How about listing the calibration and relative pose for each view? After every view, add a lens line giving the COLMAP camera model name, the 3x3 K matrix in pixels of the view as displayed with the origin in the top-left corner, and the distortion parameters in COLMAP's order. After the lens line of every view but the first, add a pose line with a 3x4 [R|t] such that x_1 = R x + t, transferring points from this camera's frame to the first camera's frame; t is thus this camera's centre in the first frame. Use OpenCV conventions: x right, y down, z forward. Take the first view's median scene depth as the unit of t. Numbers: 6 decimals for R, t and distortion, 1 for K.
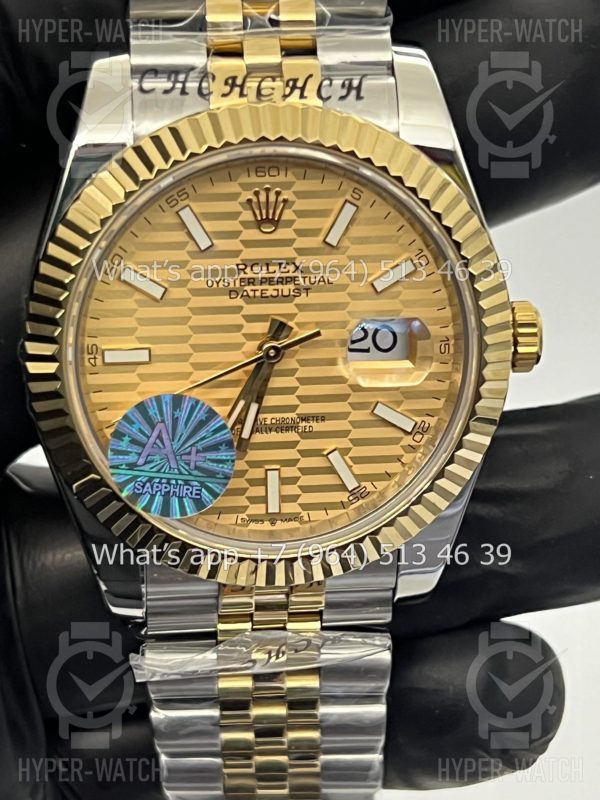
lens RADIAL K [[1899.2, 0, 294.9], [0, 1899.2, 400.4], [0, 0, 1]] dist [0.261360, 0.000000]
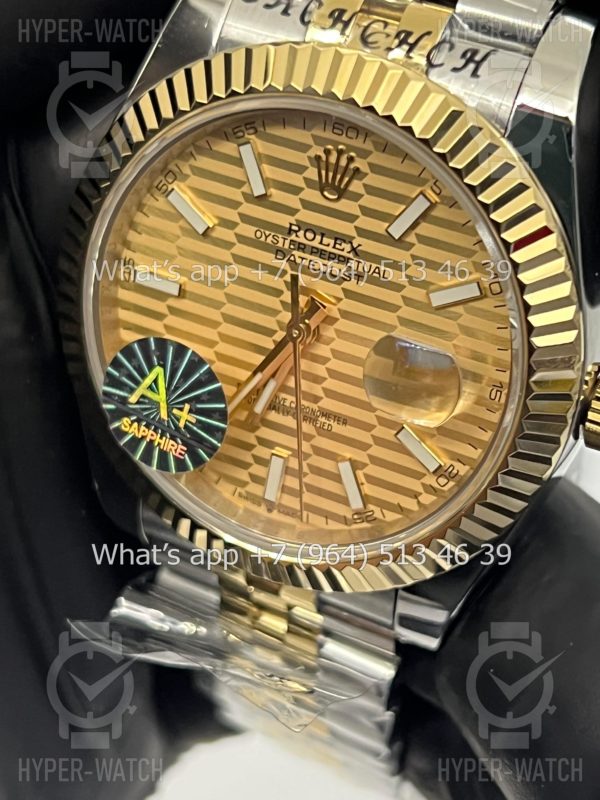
lens RADIAL K [[1899.2, 0, 295.1], [0, 1899.2, 398.6], [0, 0, 1]] dist [0.261360, 0.000000]
pose [[0.849817, 0.349382, -0.394644, 0.338707], [-0.278066, 0.933249, 0.227433, -0.193771], [0.447762, -0.083540, 0.890242, 0.225585]]
